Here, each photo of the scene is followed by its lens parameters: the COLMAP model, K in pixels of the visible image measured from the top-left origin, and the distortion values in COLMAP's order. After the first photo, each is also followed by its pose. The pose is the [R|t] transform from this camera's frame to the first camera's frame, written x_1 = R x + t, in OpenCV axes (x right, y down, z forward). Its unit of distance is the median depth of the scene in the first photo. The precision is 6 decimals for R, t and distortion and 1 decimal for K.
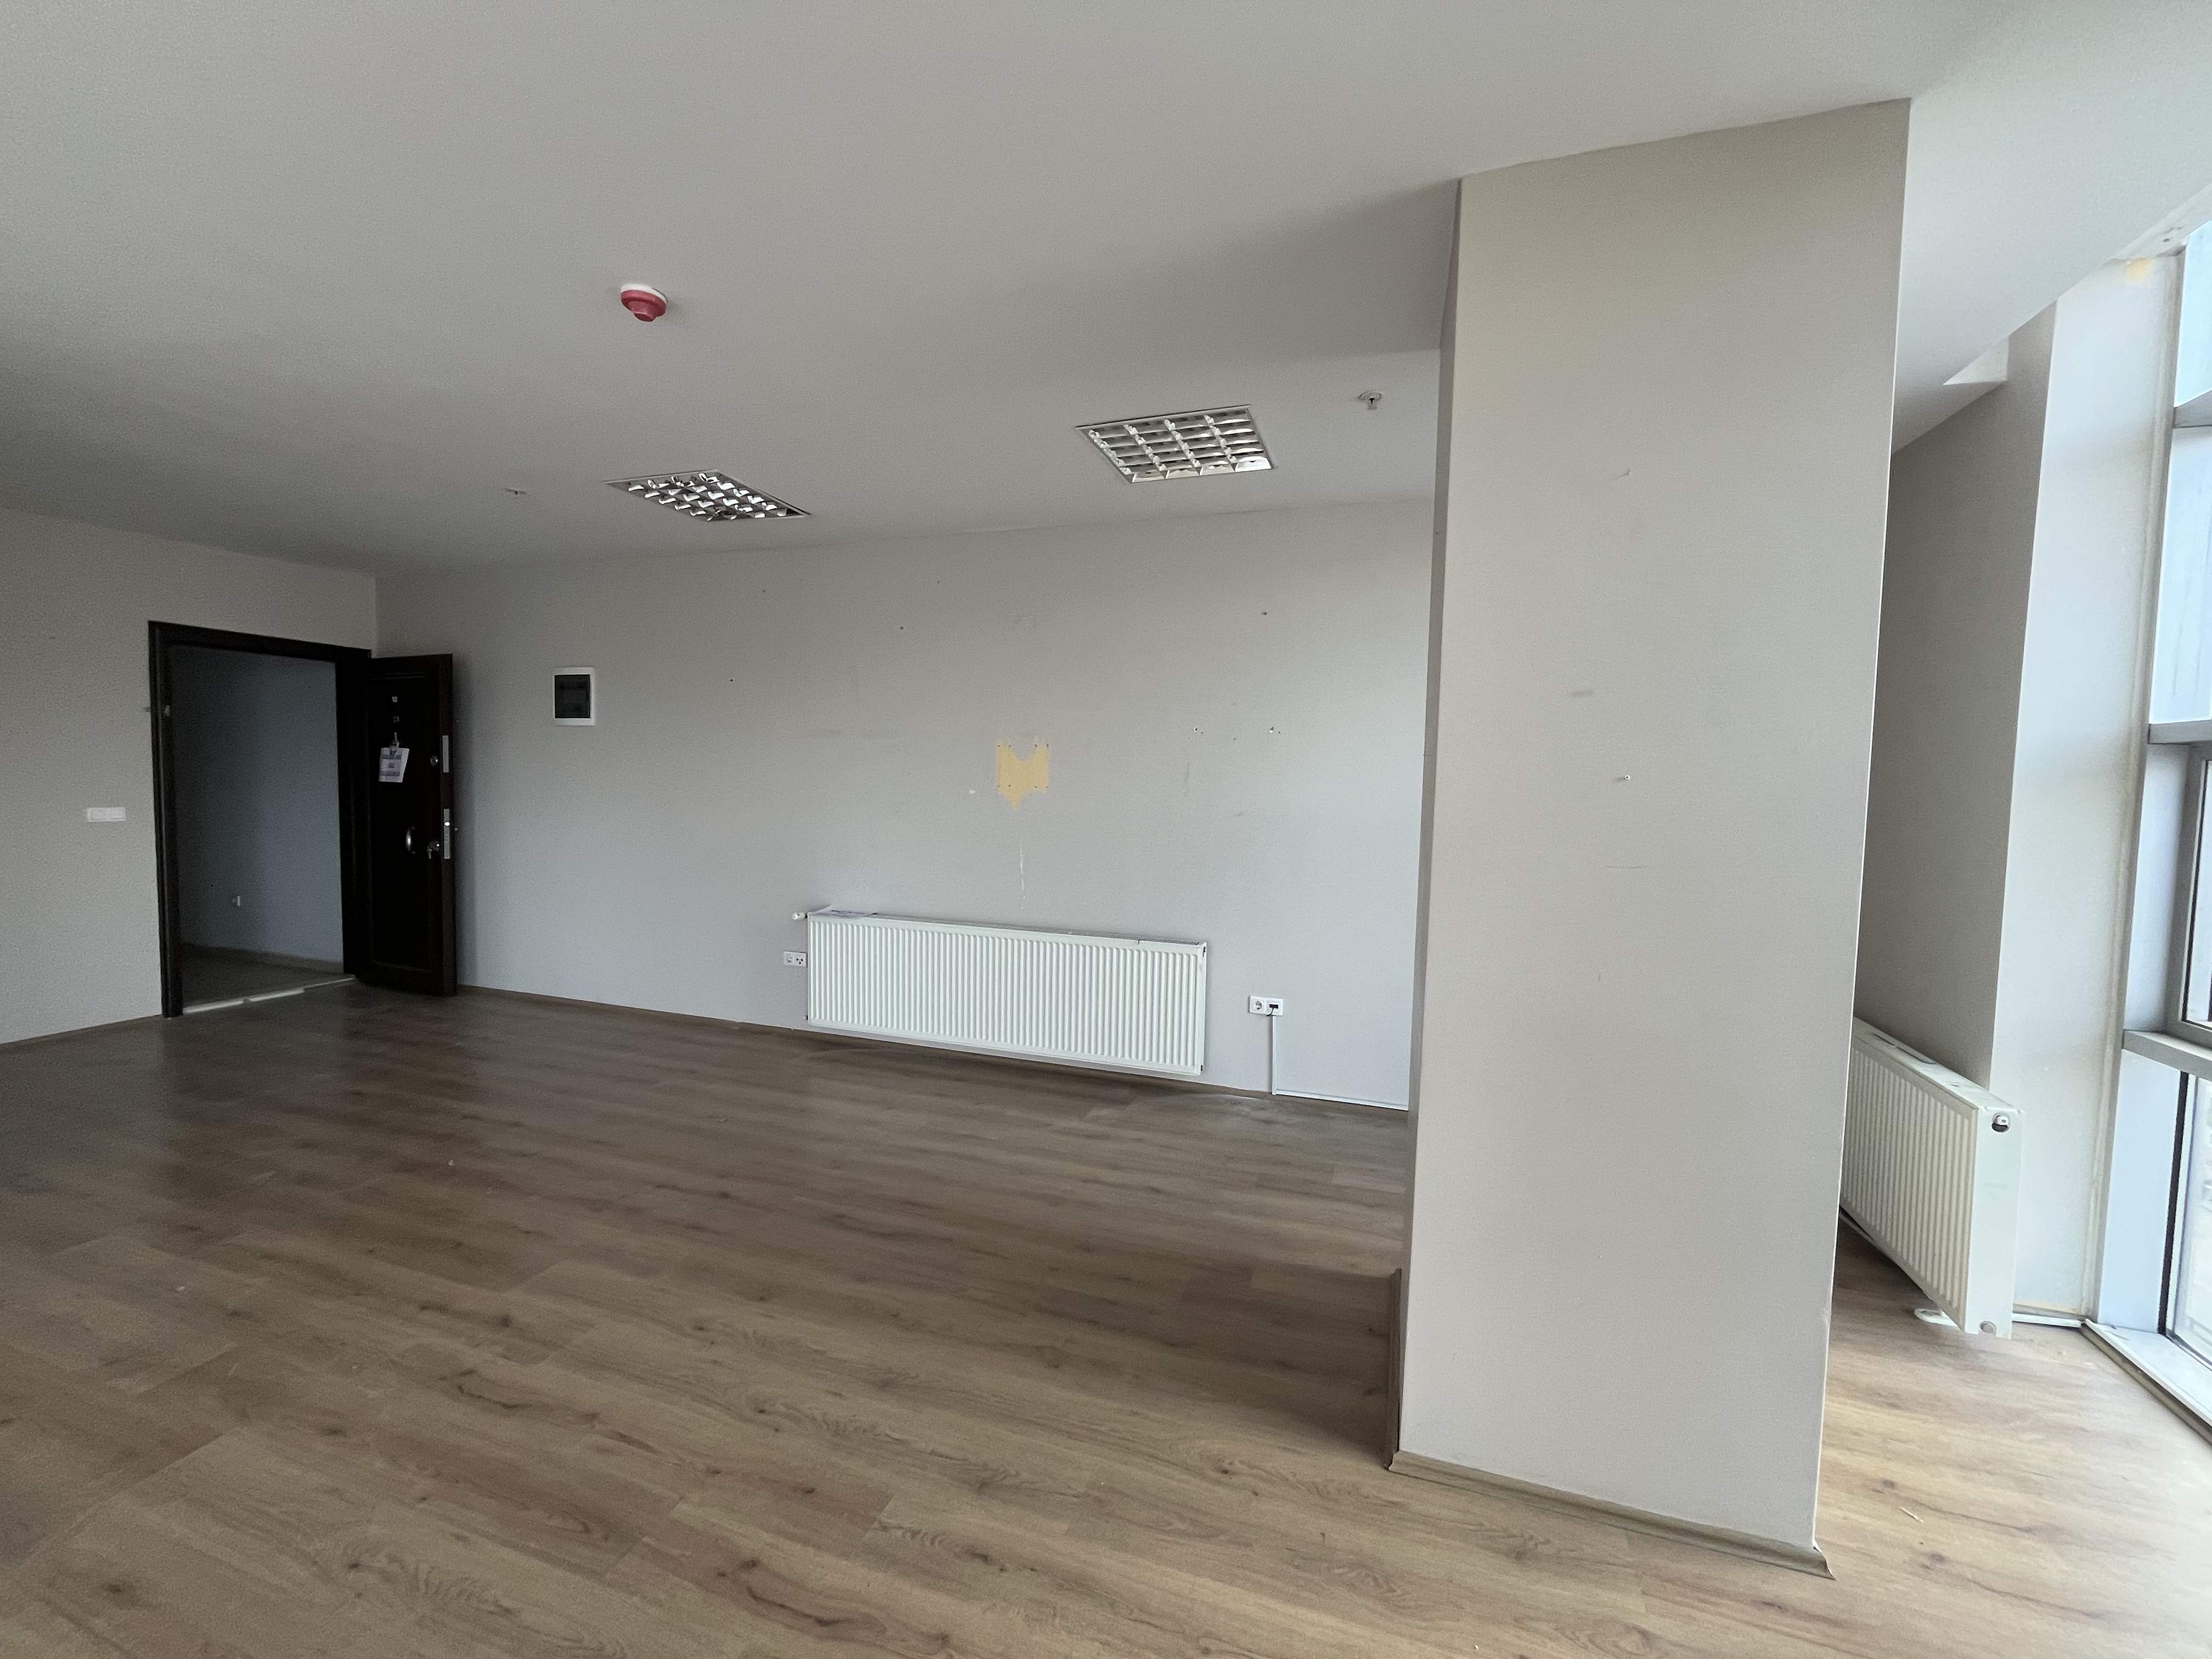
lens RADIAL K [[901.0, 0, 1109.7], [0, 901.0, 827.3], [0, 0, 1]] dist [0.000043, -0.001516]
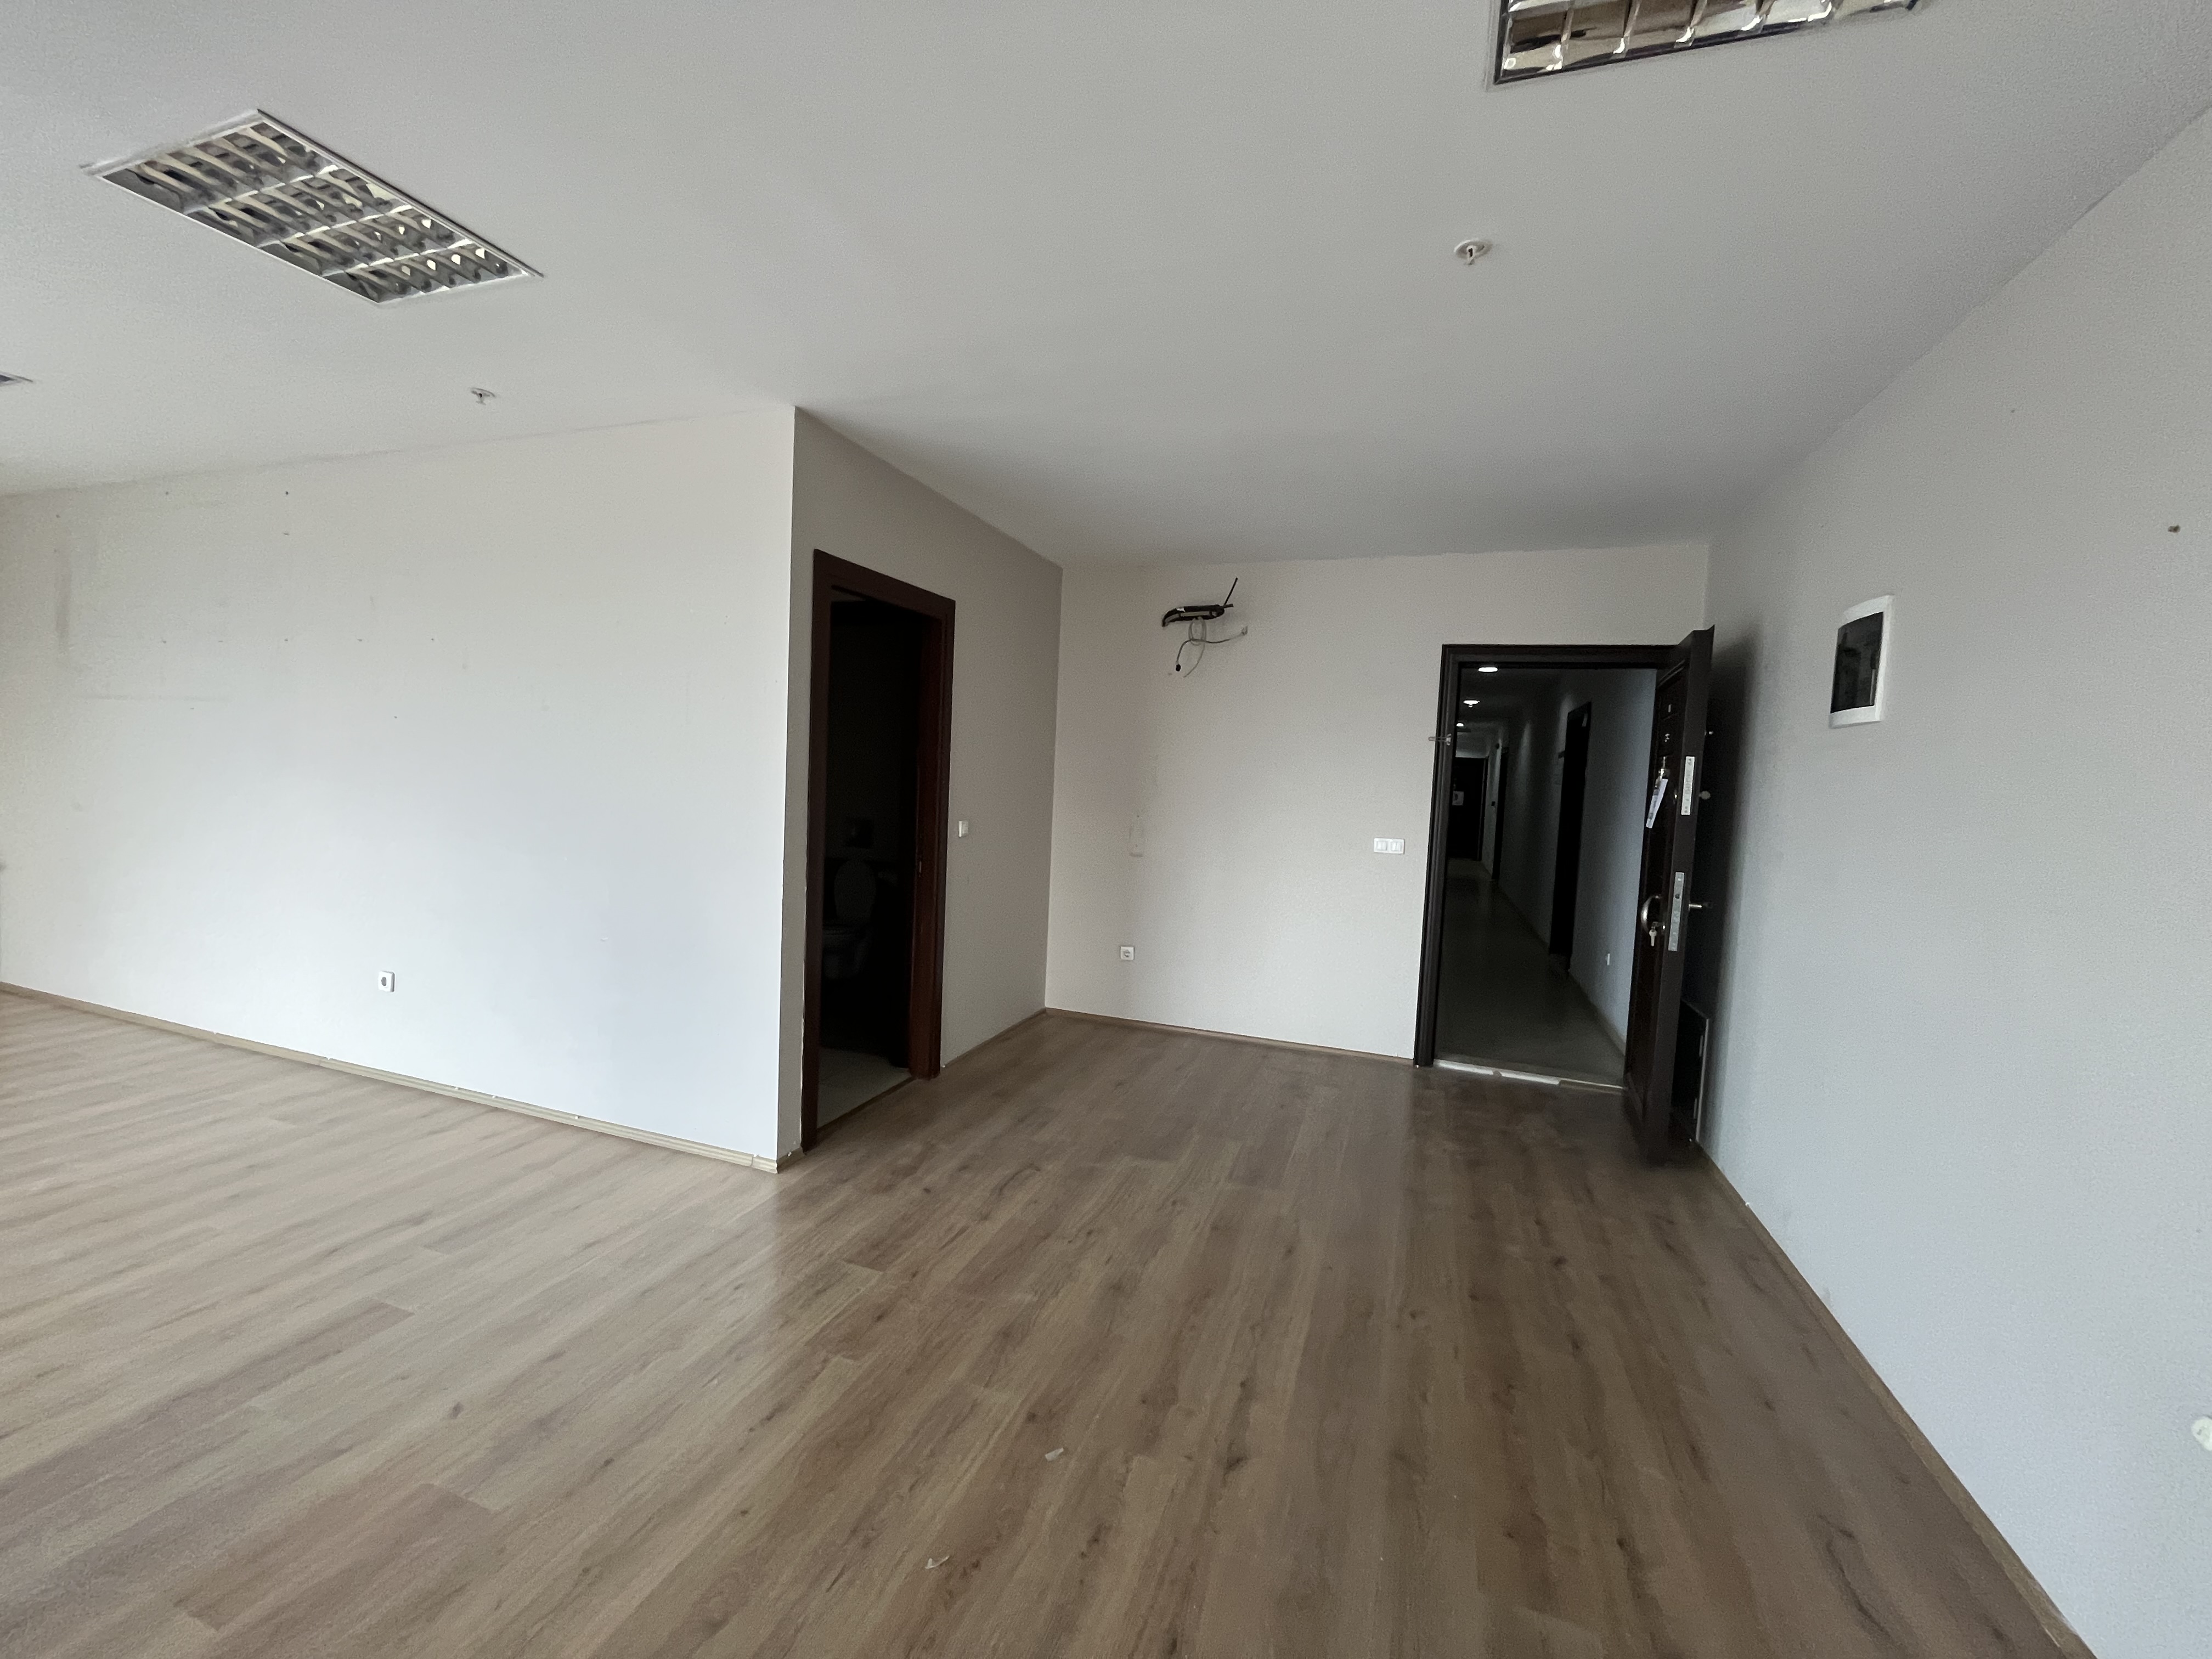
lens RADIAL K [[901.0, 0, 1105.0], [0, 901.0, 826.8], [0, 0, 1]] dist [0.000043, -0.001516]
pose [[-0.017964, 0.035005, -0.999226, -0.108406], [-0.103666, 0.993935, 0.036683, -0.037189], [0.994450, 0.104245, -0.014226, 0.665085]]
